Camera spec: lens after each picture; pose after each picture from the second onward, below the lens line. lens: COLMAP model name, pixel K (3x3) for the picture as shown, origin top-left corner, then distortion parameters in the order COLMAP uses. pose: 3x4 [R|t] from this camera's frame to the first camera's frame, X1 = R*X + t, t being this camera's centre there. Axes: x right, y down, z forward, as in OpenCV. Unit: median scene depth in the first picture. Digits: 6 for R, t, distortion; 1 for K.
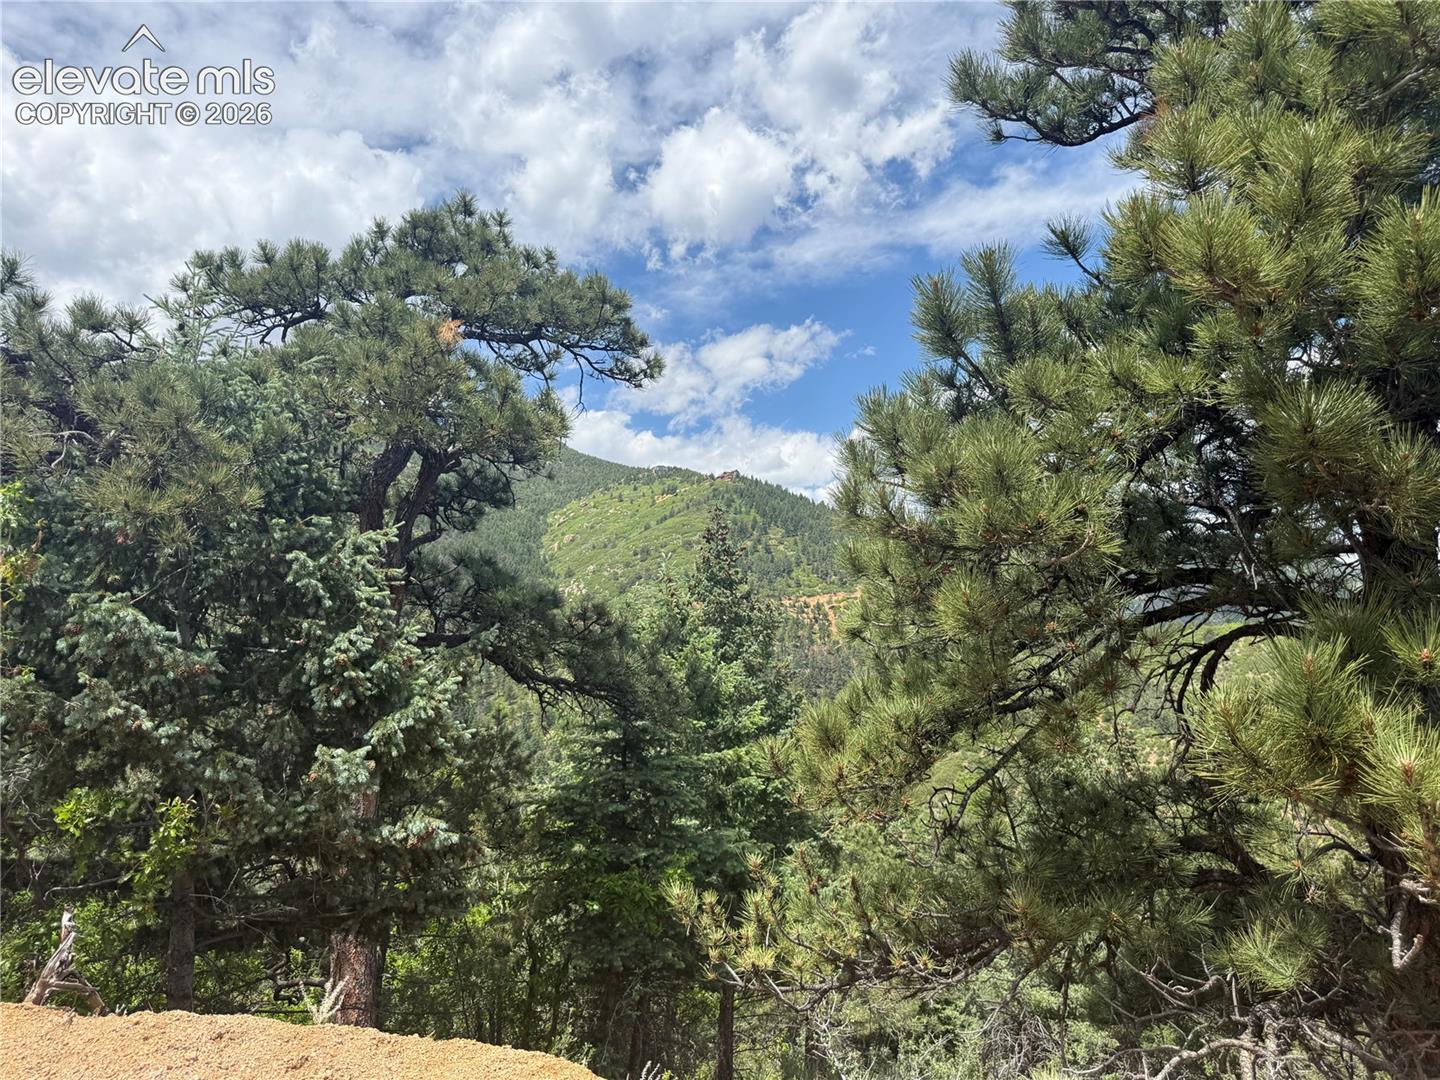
lens RADIAL K [[1013.0, 0, 721.2], [0, 1013.0, 536.0], [0, 0, 1]] dist [0.014384, -0.012475]
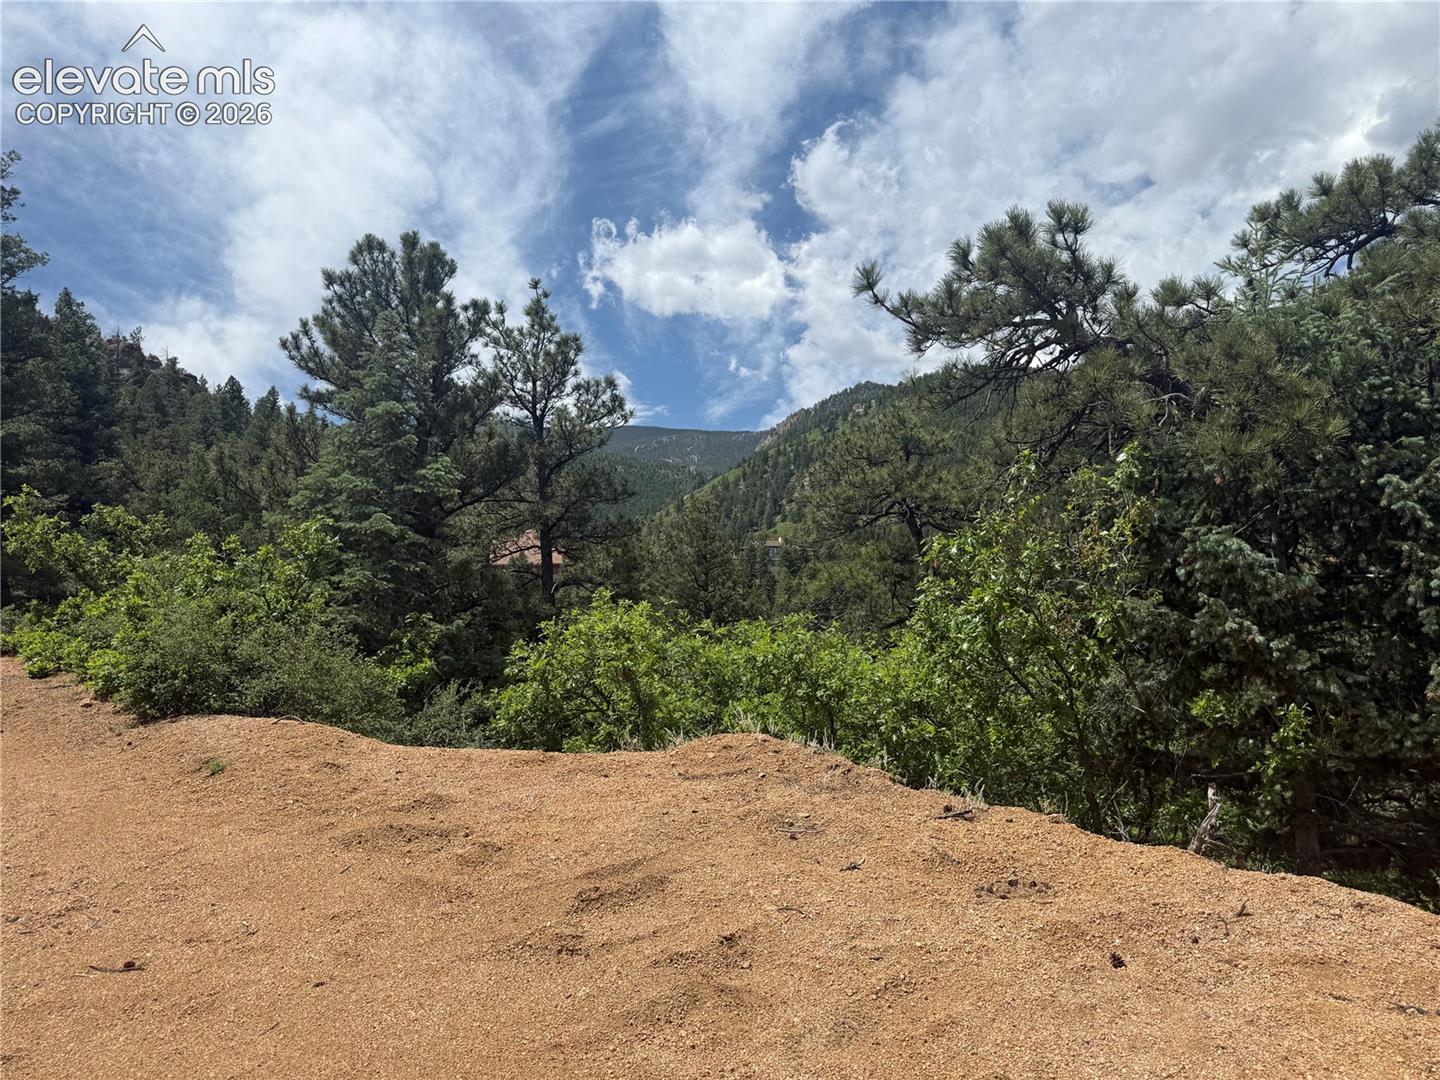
lens RADIAL K [[1013.0, 0, 722.4], [0, 1013.0, 534.2], [0, 0, 1]] dist [0.014384, -0.012475]
pose [[0.561599, -0.057246, -0.825426, 0.038009], [0.096147, 0.995361, -0.003616, 0.013665], [0.821804, -0.077332, 0.564498, -0.111777]]
